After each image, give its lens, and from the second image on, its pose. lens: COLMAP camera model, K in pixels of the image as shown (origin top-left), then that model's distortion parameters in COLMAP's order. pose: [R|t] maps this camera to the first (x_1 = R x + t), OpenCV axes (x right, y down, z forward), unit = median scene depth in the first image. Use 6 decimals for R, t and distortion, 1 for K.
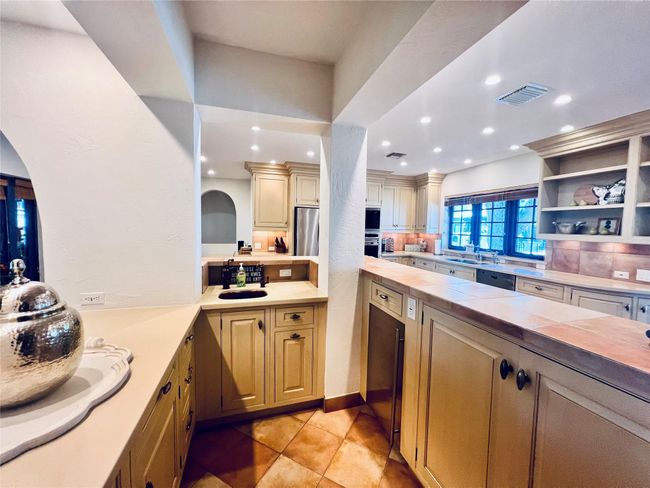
lens RADIAL K [[260.3, 0, 325.0], [0, 260.3, 244.0], [0, 0, 1]] dist [-0.000529, 0.000069]
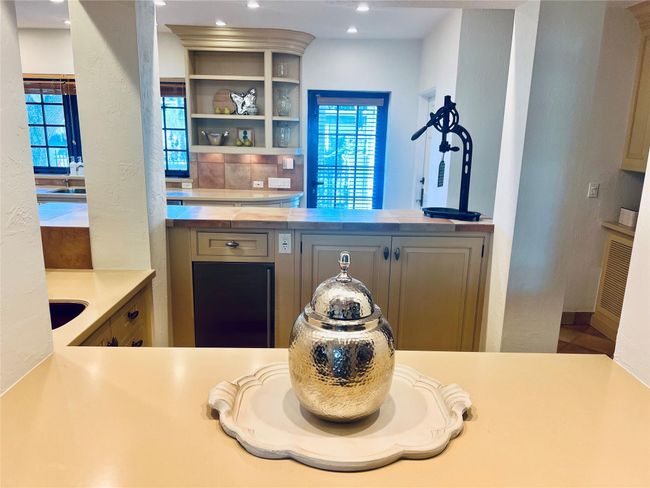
lens RADIAL K [[488.9, 0, 322.5], [0, 488.9, 247.9], [0, 0, 1]] dist [0.071541, -0.081519]
pose [[0.304764, -0.235907, 0.922750, -0.653485], [0.046379, 0.971366, 0.233018, -0.079917], [-0.951298, -0.028219, 0.306978, 0.135803]]
